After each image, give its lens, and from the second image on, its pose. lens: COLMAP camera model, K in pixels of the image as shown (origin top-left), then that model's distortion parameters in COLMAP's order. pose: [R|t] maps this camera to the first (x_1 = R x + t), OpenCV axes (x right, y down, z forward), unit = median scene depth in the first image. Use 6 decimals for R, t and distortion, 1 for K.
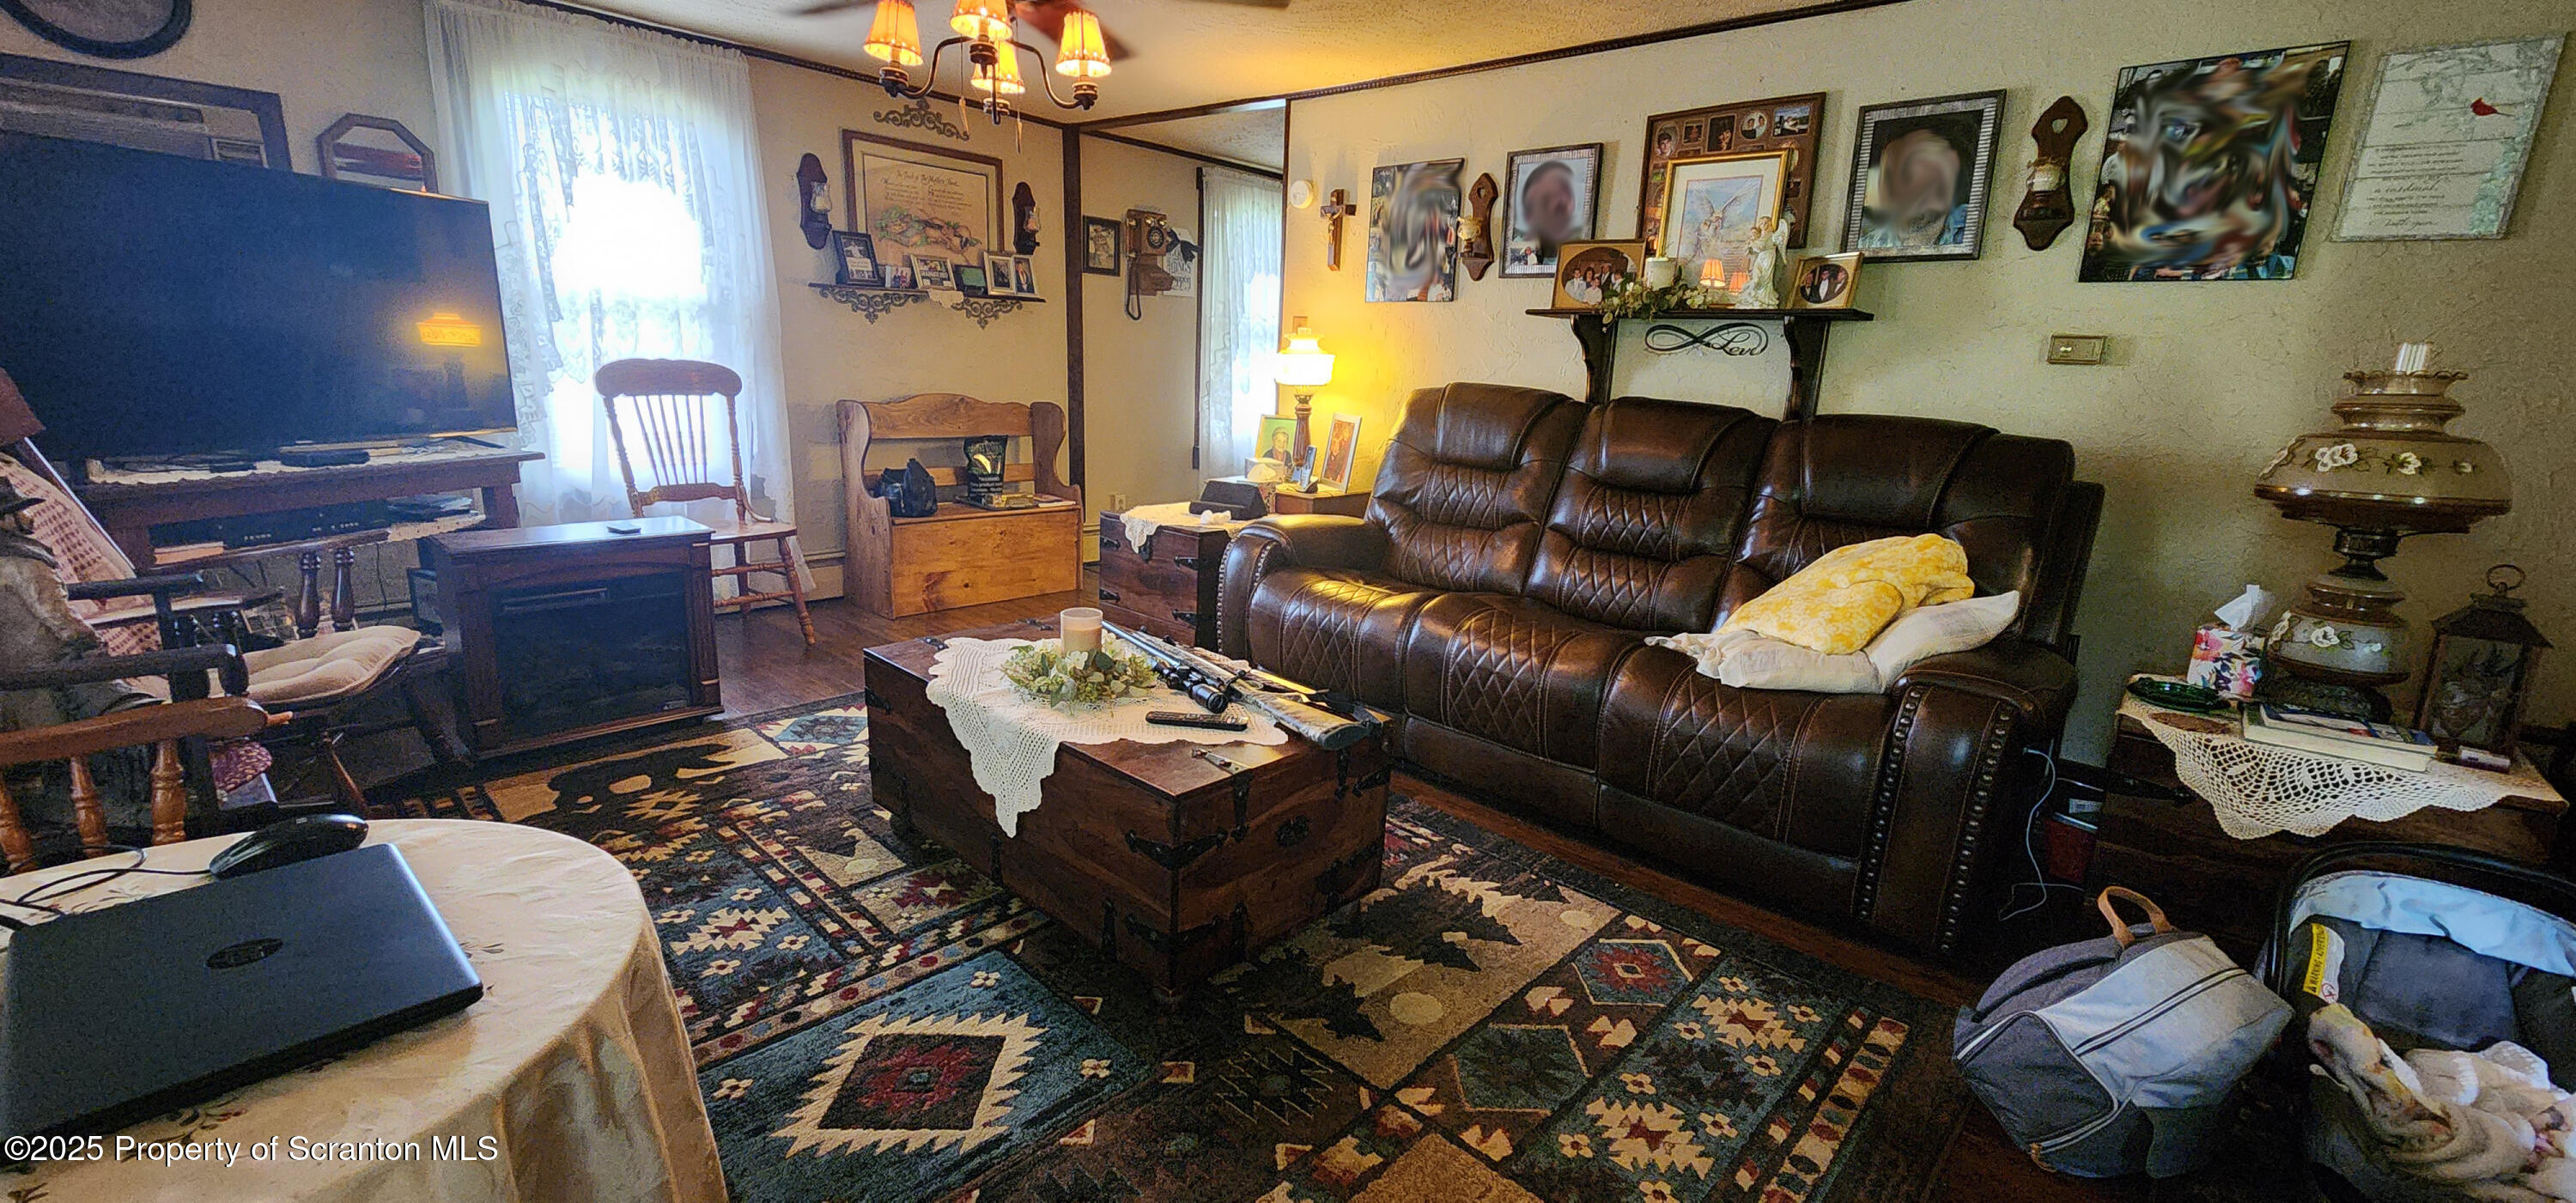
lens RADIAL K [[1059.4, 0, 1295.9], [0, 1059.4, 613.4], [0, 0, 1]] dist [-0.000978, 0.001119]
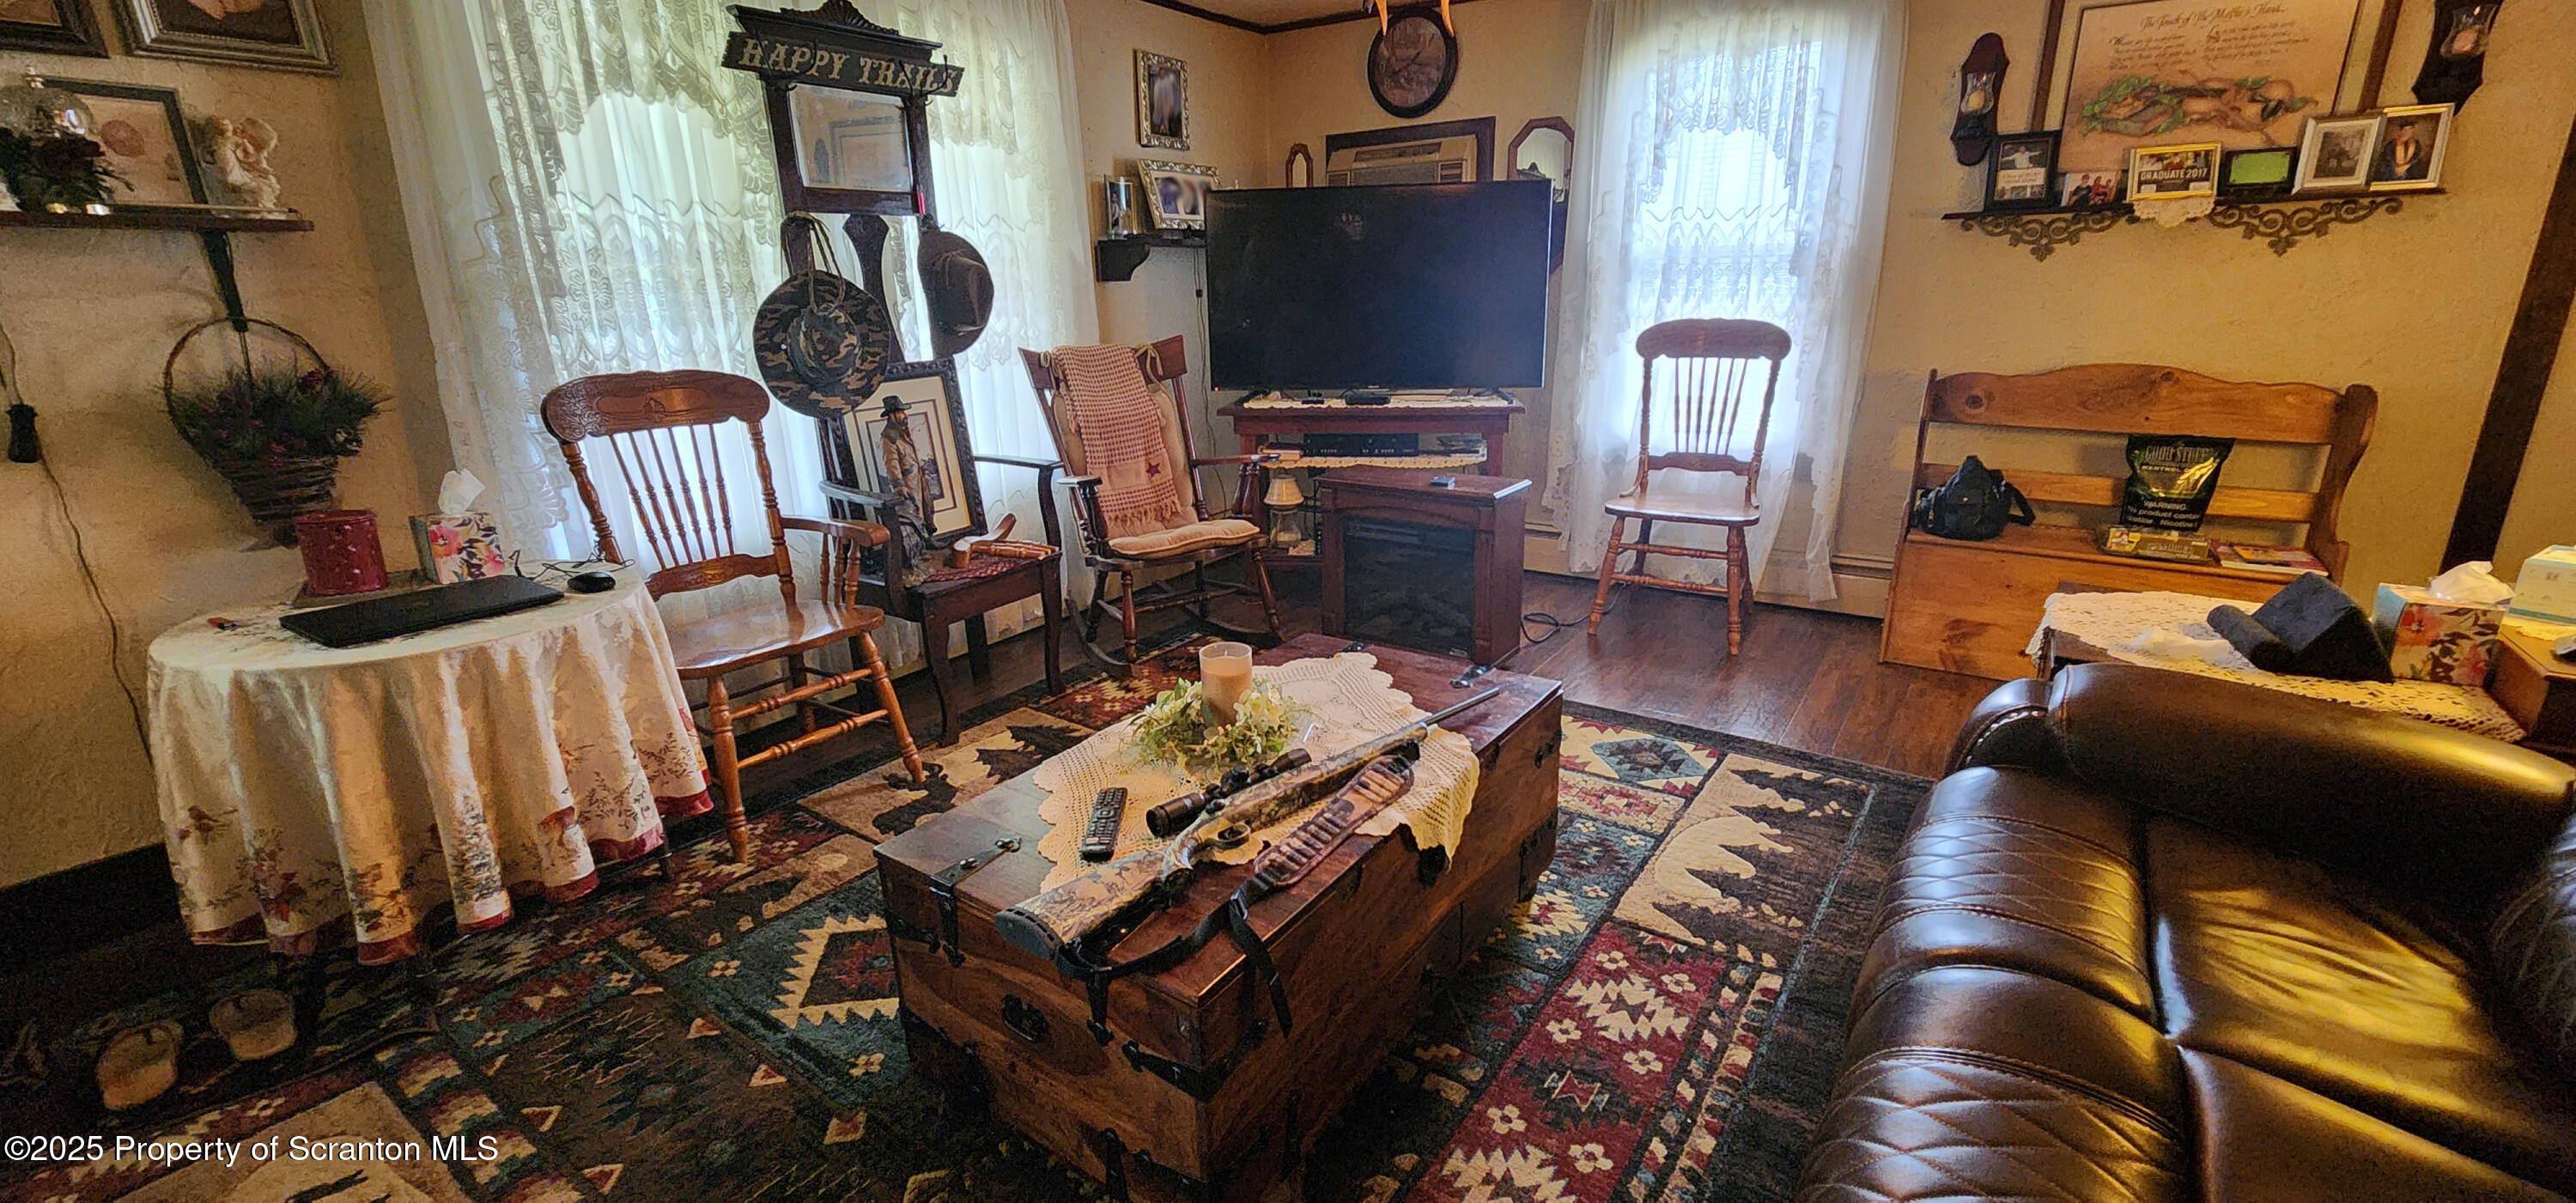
lens RADIAL K [[1059.4, 0, 1295.8], [0, 1059.4, 599.8], [0, 0, 1]] dist [-0.000978, 0.001119]
pose [[0.124304, 0.242924, -0.962048, 0.305628], [-0.211692, 0.953738, 0.213473, -0.119663], [0.969399, 0.177122, 0.169978, 0.503925]]
